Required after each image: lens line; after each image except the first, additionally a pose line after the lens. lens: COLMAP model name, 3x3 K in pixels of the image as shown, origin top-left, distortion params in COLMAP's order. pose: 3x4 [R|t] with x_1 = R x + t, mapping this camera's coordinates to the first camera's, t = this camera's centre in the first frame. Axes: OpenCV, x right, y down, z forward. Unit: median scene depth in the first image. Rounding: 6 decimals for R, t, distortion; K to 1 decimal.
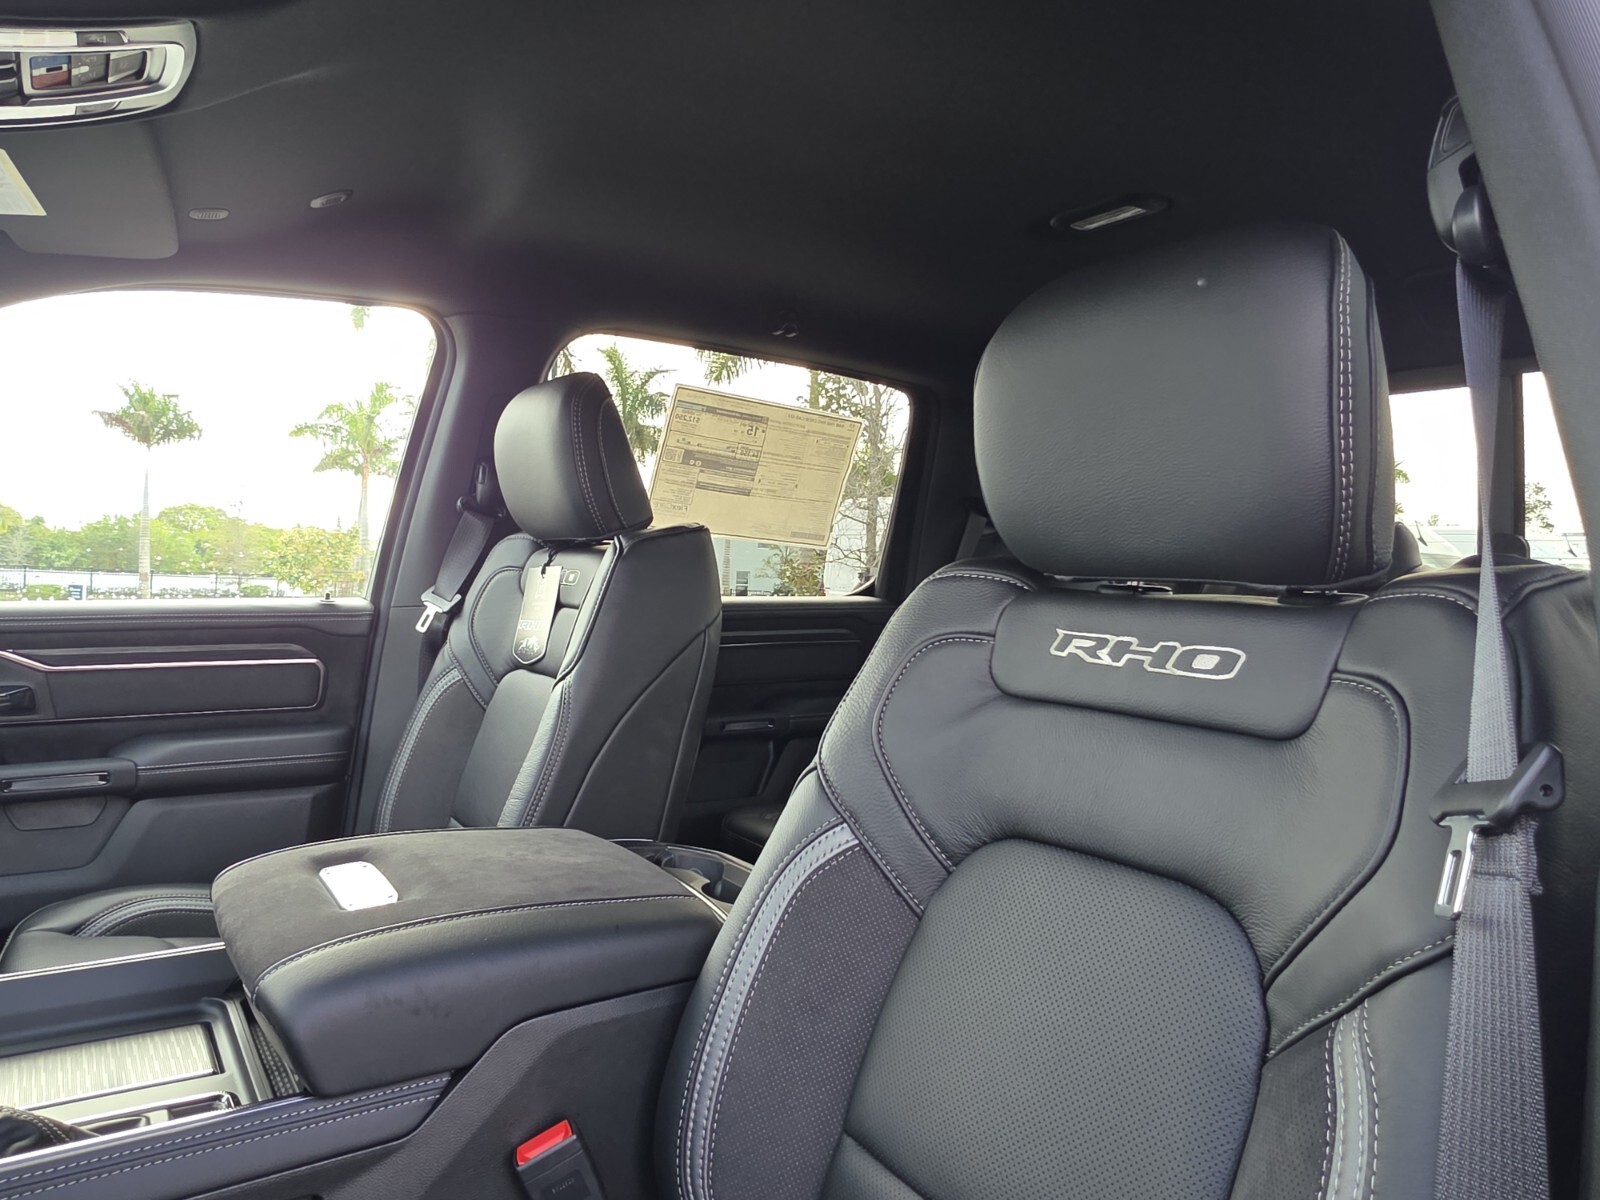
lens RADIAL K [[1092.0, 0, 791.5], [0, 1092.0, 599.0], [0, 0, 1]] dist [0.005326, -0.007130]
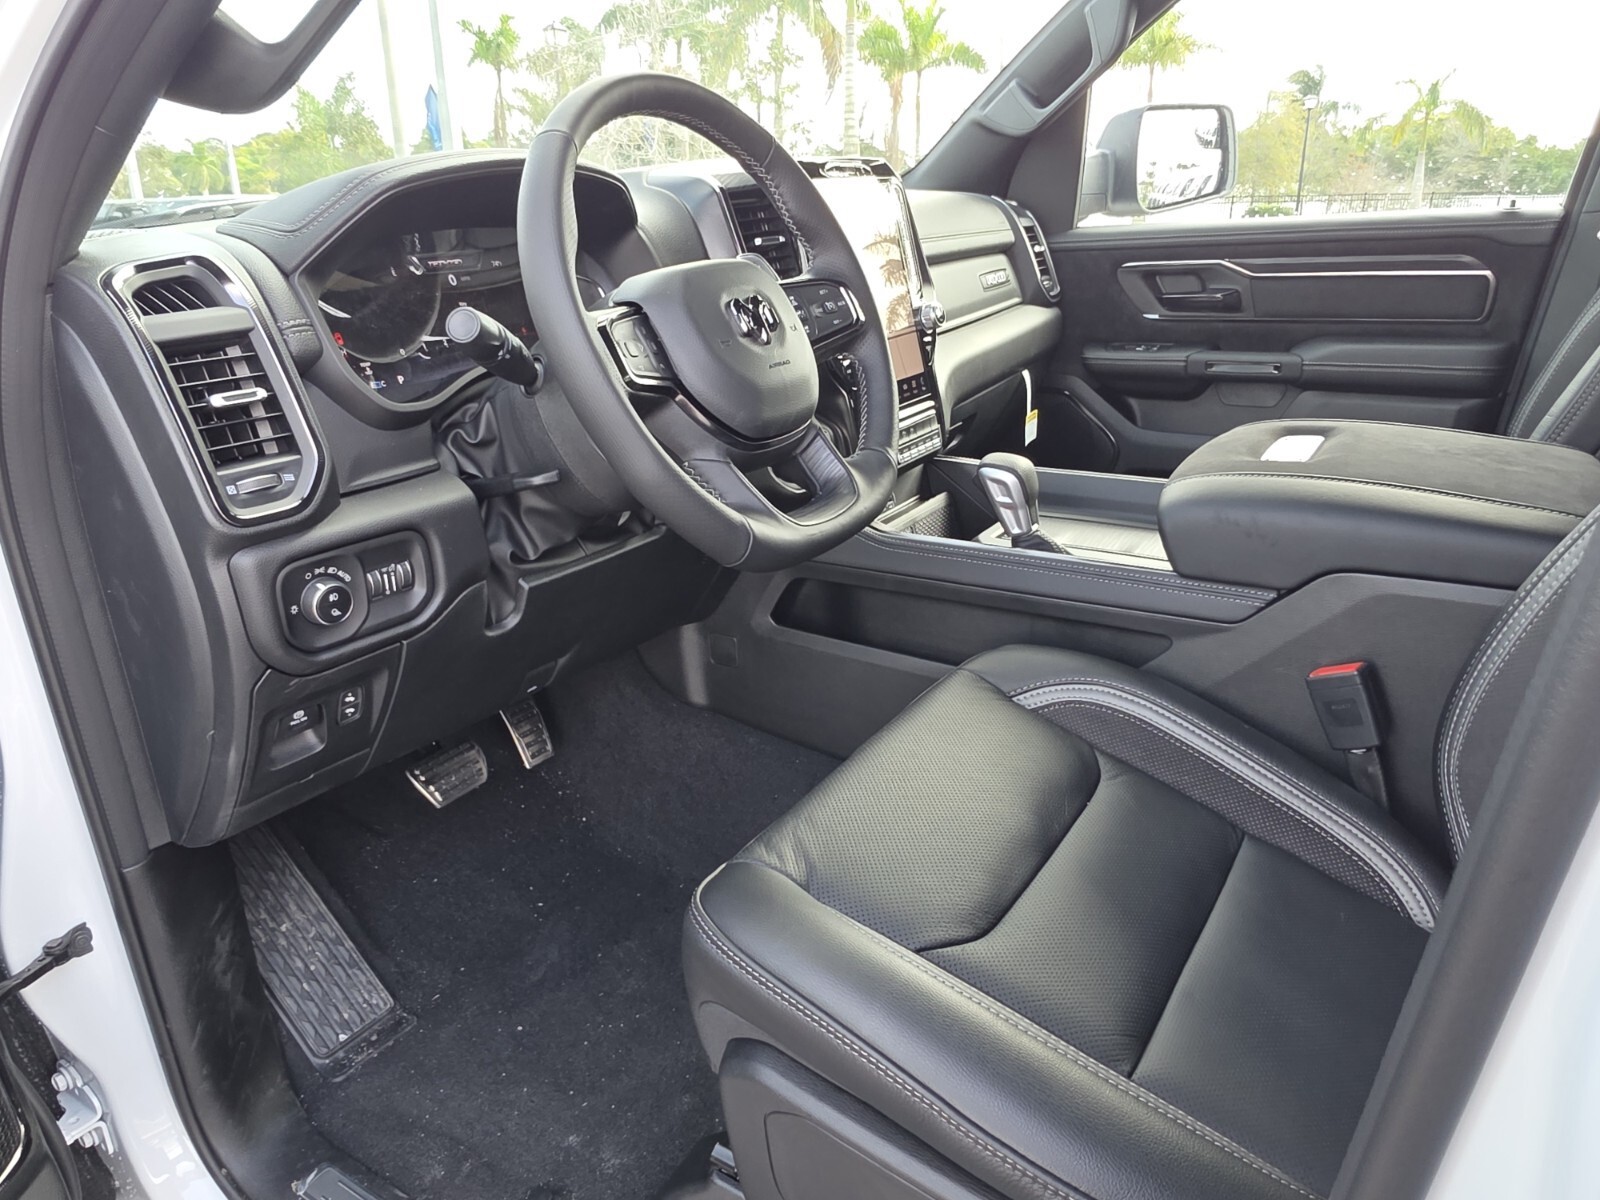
lens RADIAL K [[1092.0, 0, 791.5], [0, 1092.0, 599.0], [0, 0, 1]] dist [0.005326, -0.007130]
pose [[0.393020, 0.270644, -0.878799, 0.304816], [0.027793, 0.951771, 0.305547, 0.019415], [0.919110, -0.144511, 0.366543, 0.007626]]
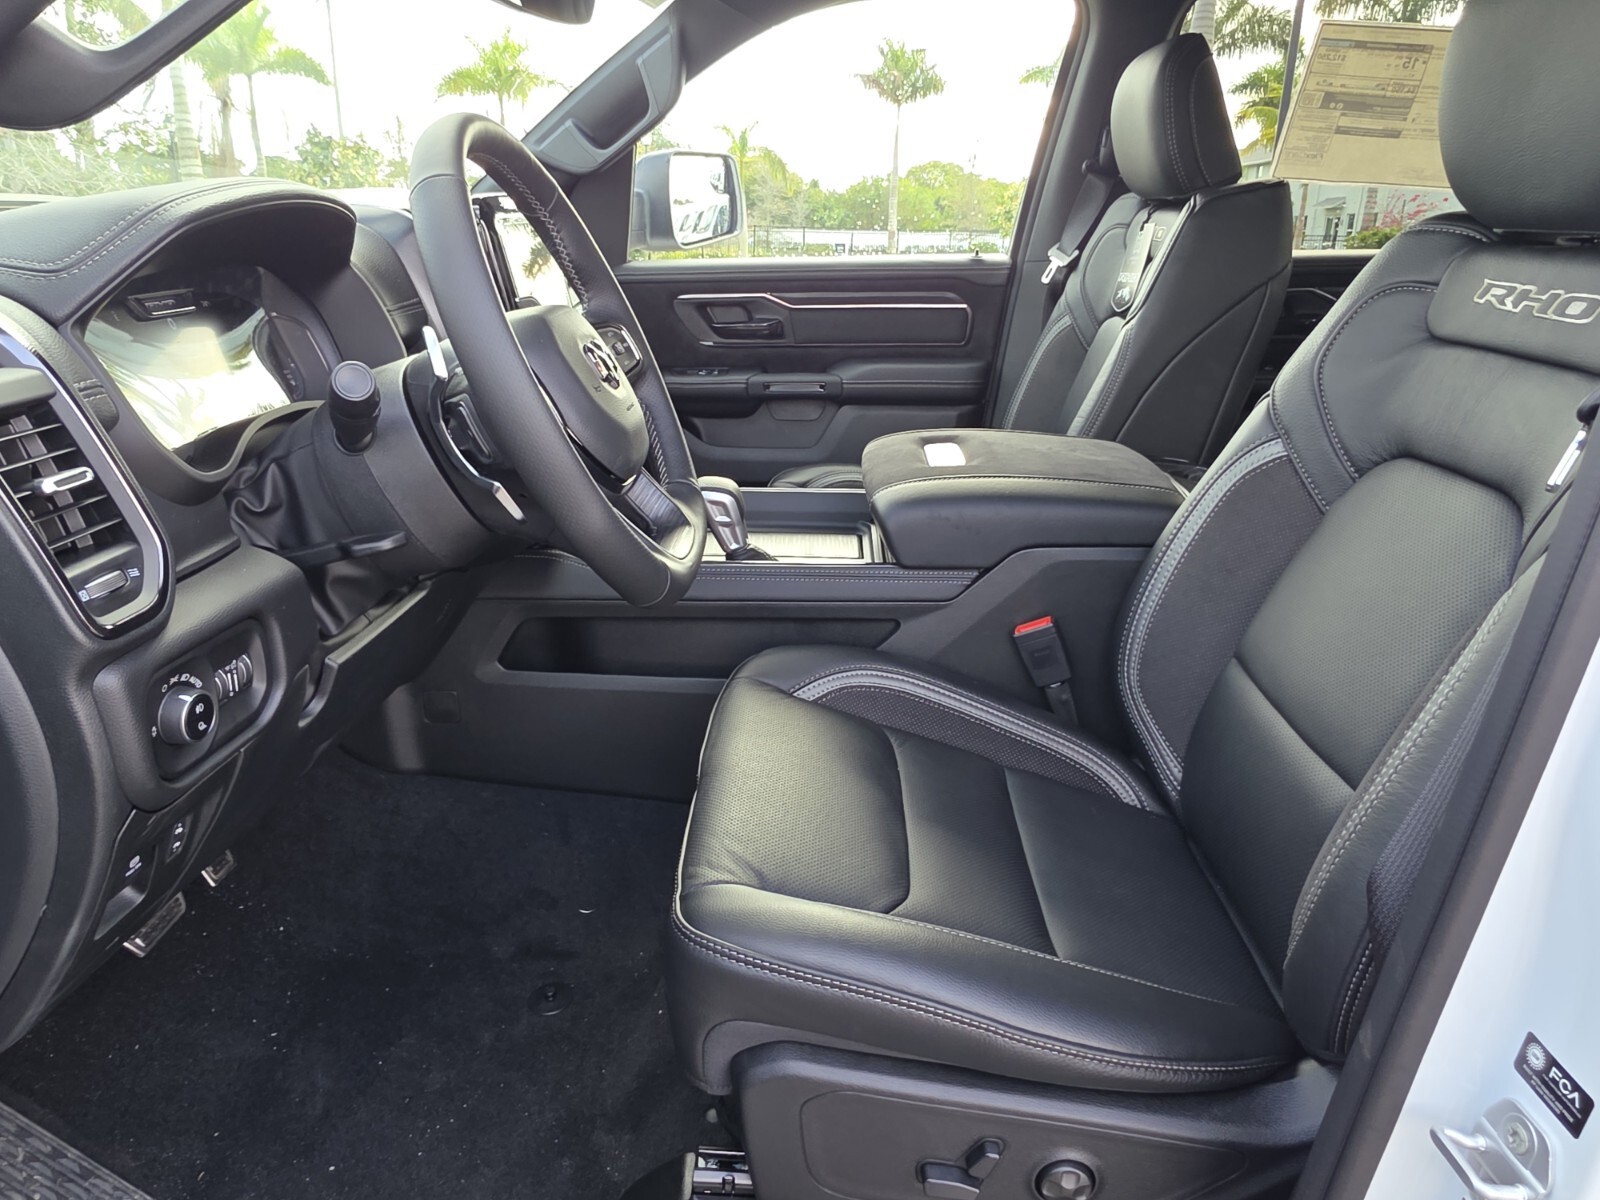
lens RADIAL K [[1092.0, 0, 791.5], [0, 1092.0, 599.0], [0, 0, 1]] dist [0.005326, -0.007130]
pose [[0.811567, 0.169495, -0.559134, 0.184884], [0.006807, 0.954188, 0.299131, 0.000308], [0.584220, -0.246571, 0.773234, -0.198988]]
